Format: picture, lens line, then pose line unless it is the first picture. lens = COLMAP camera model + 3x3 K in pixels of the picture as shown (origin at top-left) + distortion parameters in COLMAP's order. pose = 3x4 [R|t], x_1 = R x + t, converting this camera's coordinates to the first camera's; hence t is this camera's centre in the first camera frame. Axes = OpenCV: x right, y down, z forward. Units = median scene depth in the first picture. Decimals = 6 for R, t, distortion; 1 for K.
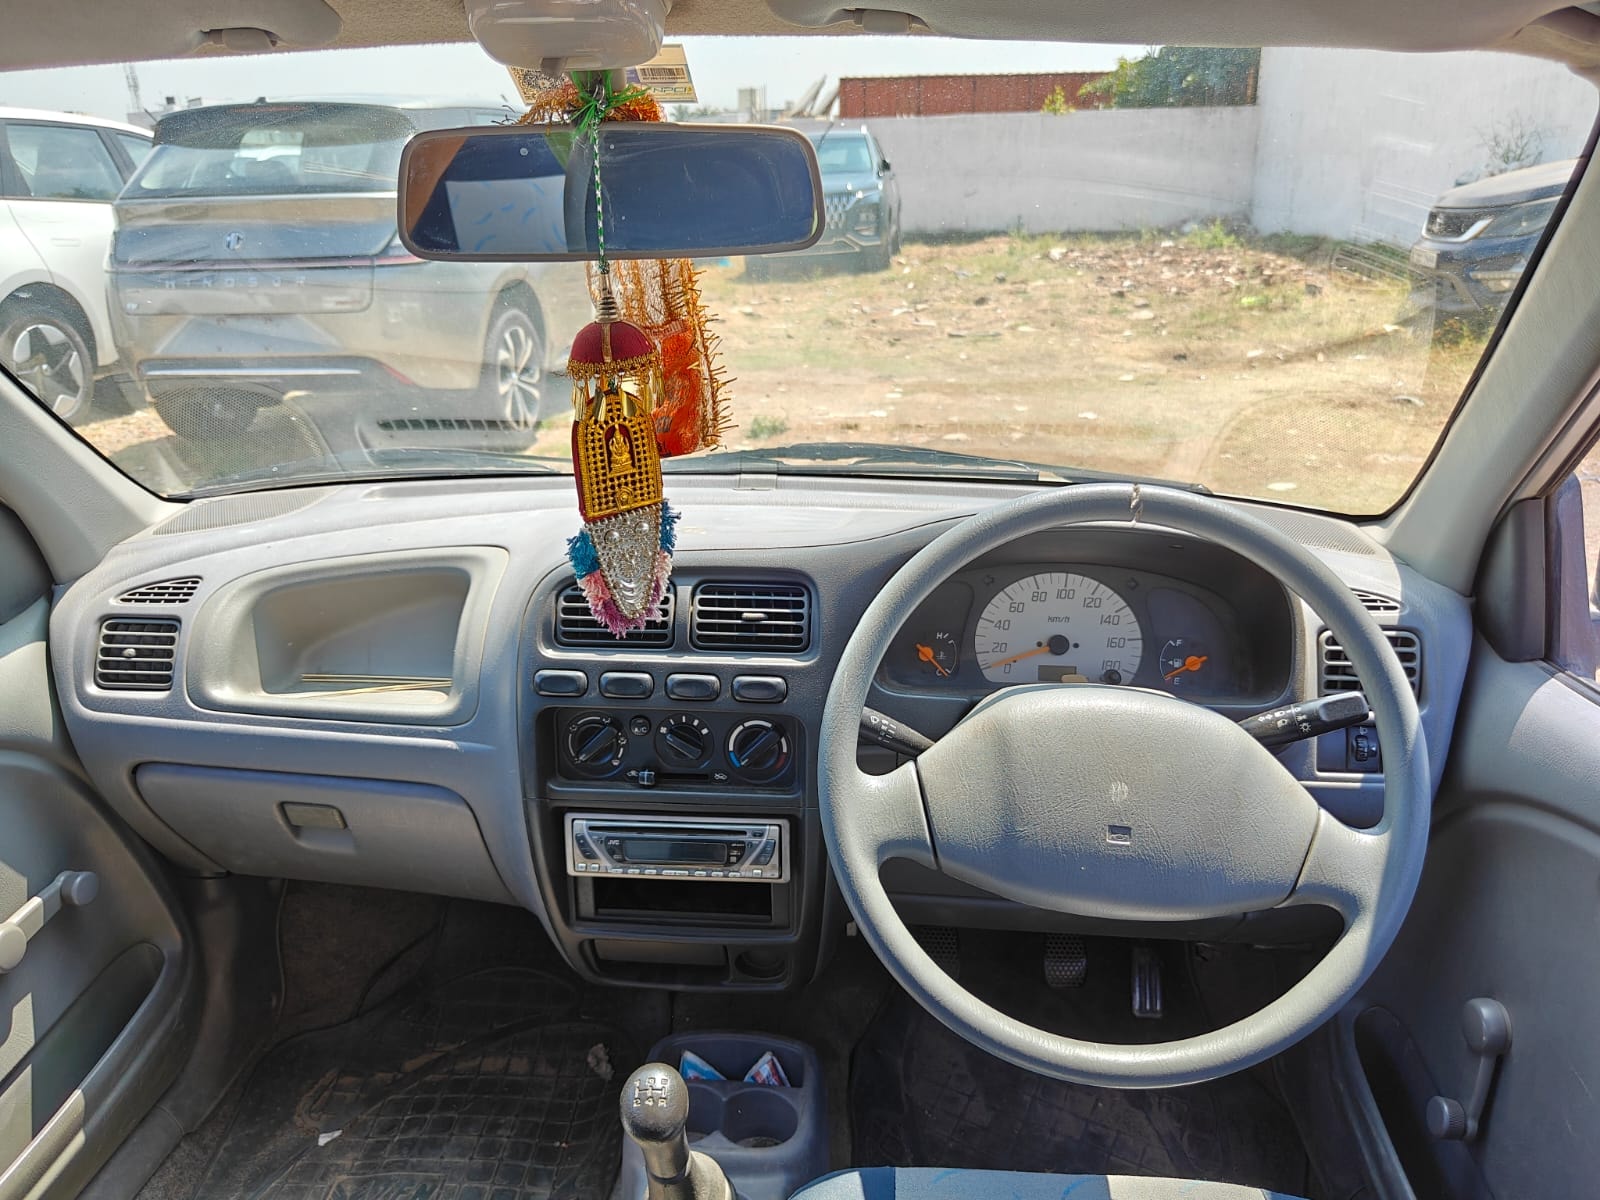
lens RADIAL K [[1166.0, 0, 803.2], [0, 1166.0, 558.1], [0, 0, 1]] dist [0.010433, 0.003011]
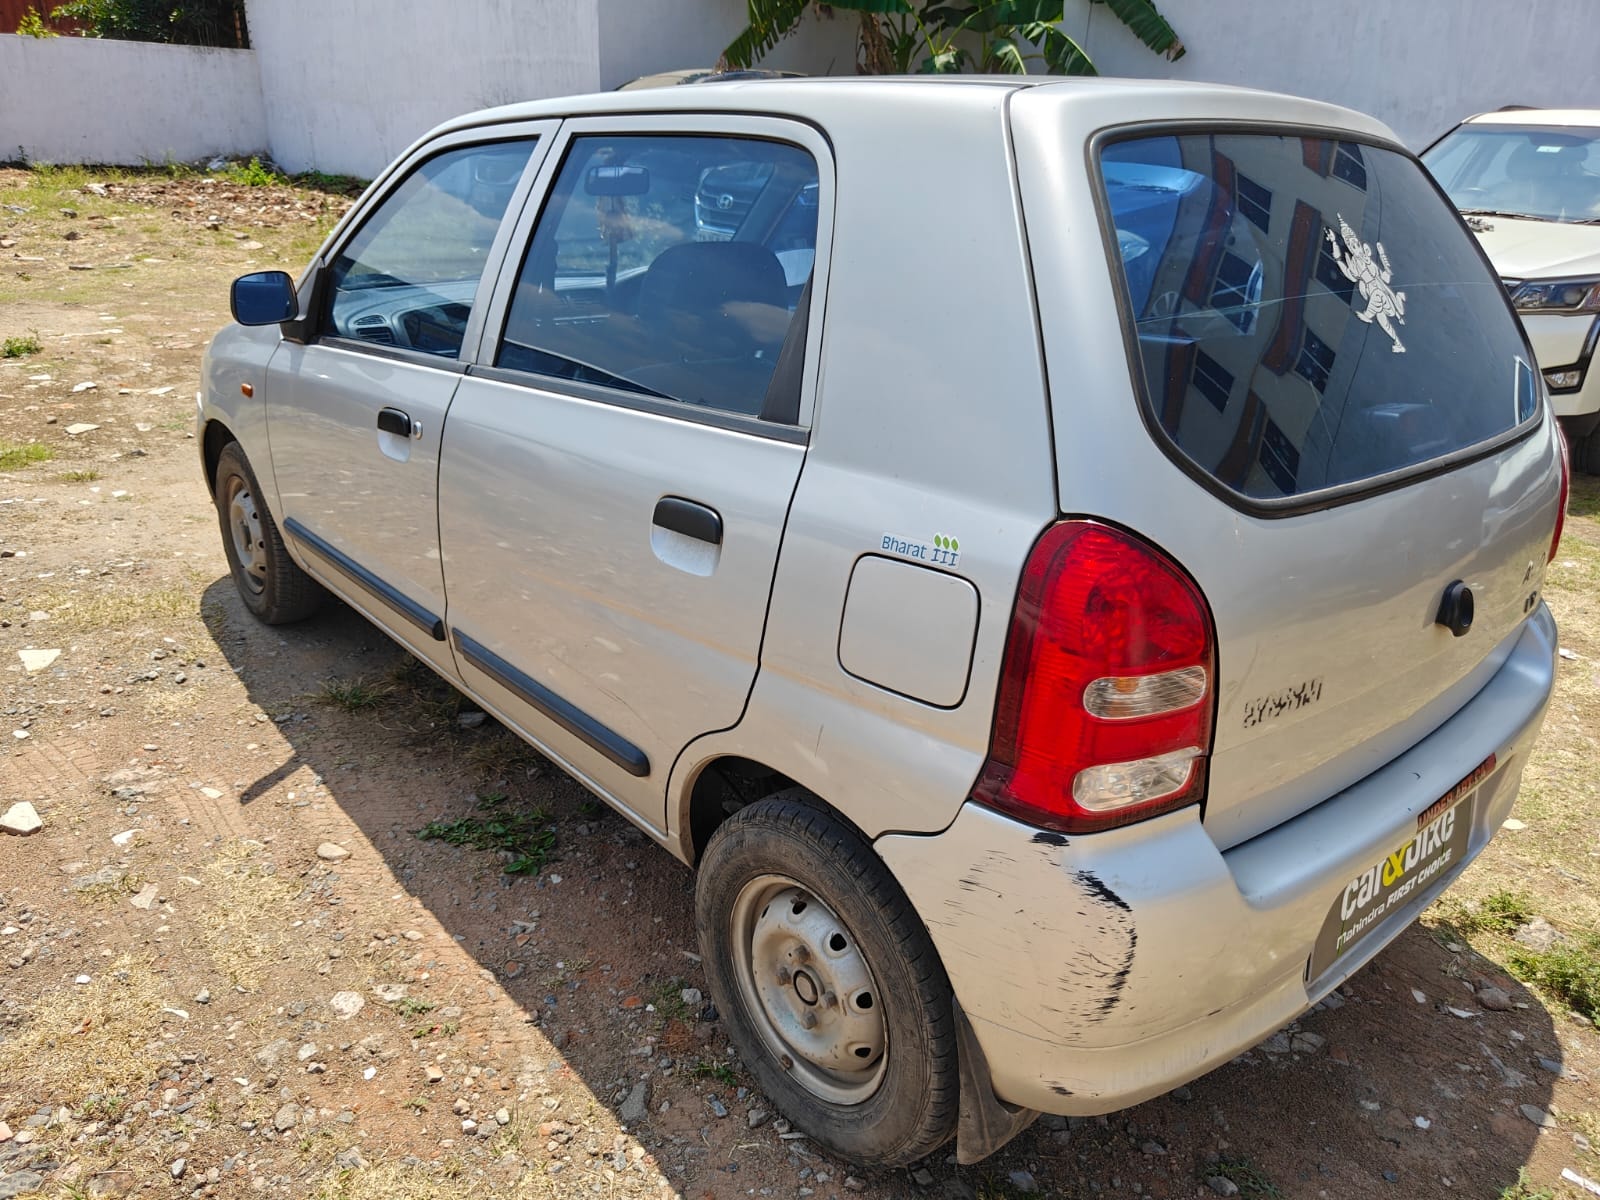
lens RADIAL K [[1162.1, 0, 793.0], [0, 1162.1, 601.8], [0, 0, 1]] dist [-0.001213, -0.002914]
pose [[0.682947, -0.232021, 0.692640, -0.130128], [0.172882, 0.972615, 0.155344, 0.025563], [-0.709715, 0.013653, 0.704357, -0.094235]]
